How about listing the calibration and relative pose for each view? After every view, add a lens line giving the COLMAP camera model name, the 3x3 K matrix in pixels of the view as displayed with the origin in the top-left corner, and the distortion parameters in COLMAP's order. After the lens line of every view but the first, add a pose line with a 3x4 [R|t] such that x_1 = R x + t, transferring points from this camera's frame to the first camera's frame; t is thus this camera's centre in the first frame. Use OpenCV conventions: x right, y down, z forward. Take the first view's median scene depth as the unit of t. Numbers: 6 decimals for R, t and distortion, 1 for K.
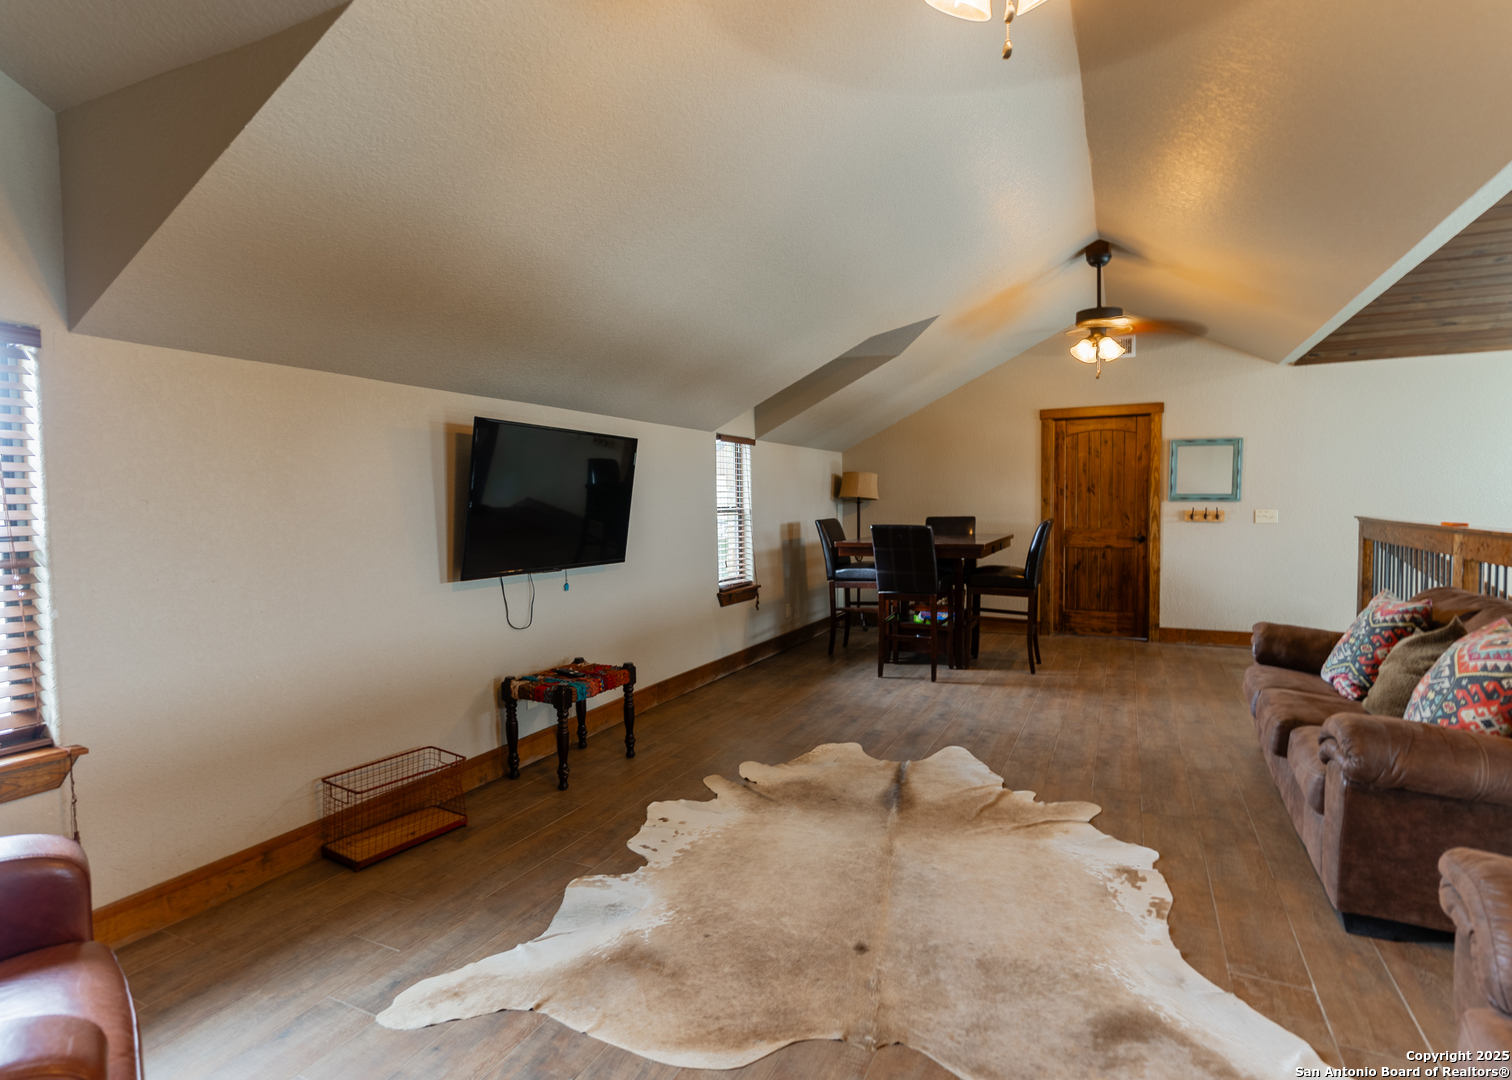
lens RADIAL K [[780.8, 0, 748.2], [0, 780.8, 542.1], [0, 0, 1]] dist [0.001731, -0.000155]
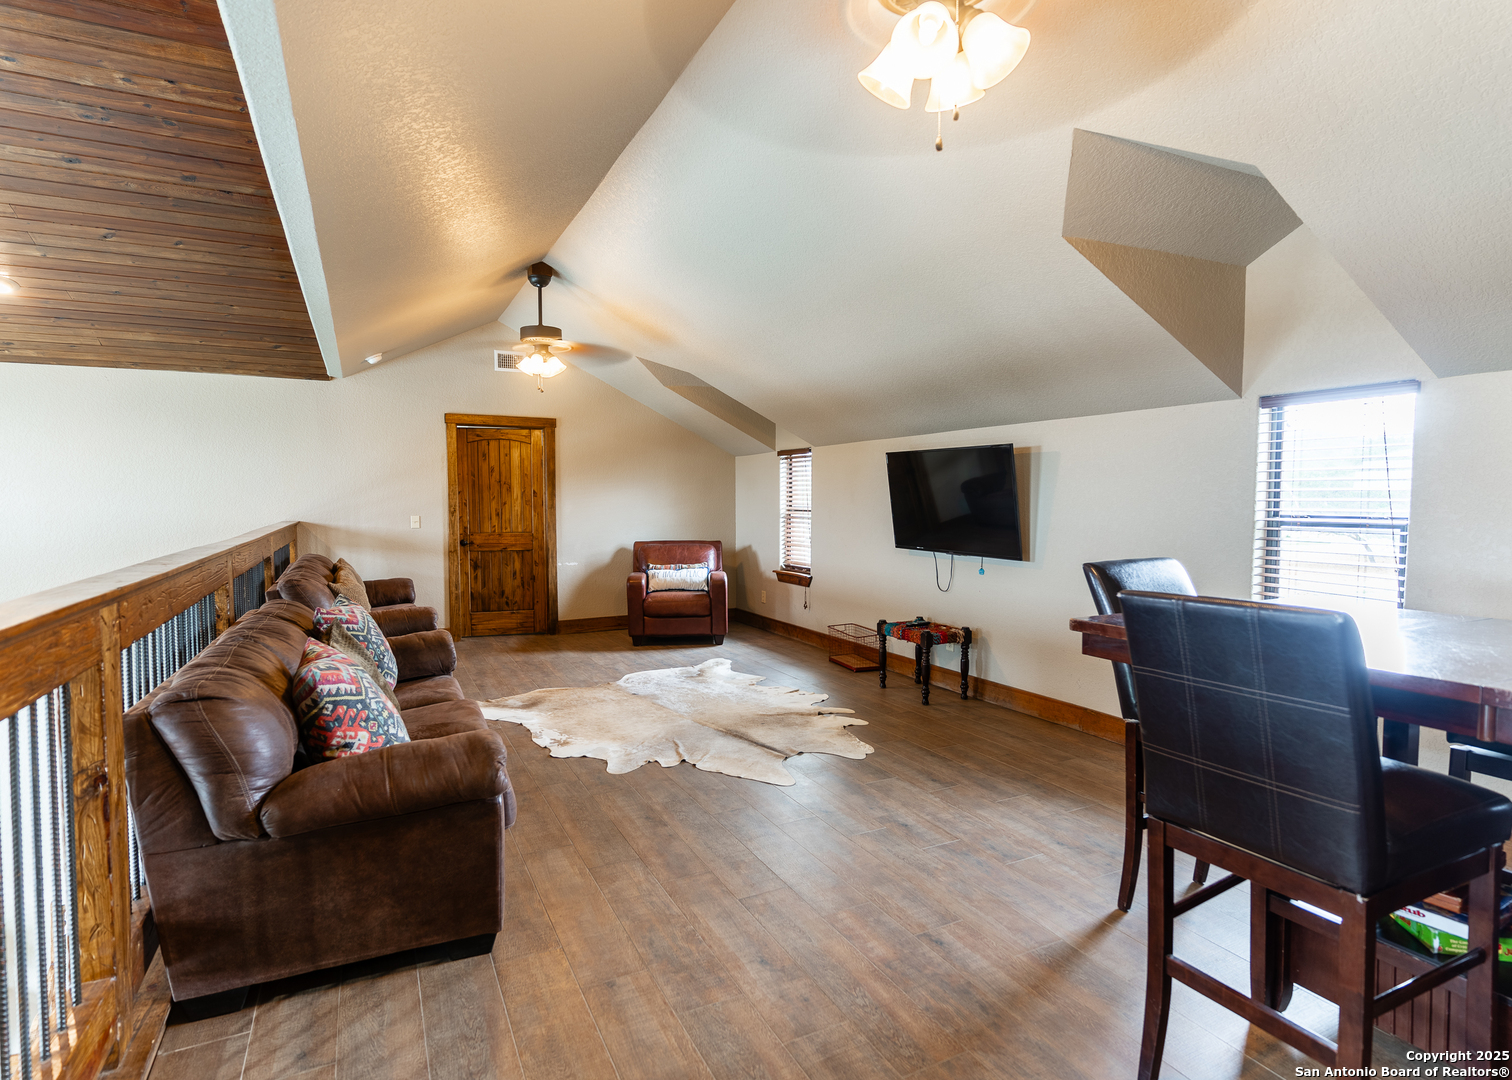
lens RADIAL K [[780.8, 0, 748.2], [0, 780.8, 542.1], [0, 0, 1]] dist [0.001731, -0.000155]
pose [[-0.615317, 0.055365, -0.786333, 1.025733], [-0.032207, 0.994932, 0.095254, -0.100694], [0.787621, 0.083937, -0.610416, 1.550240]]
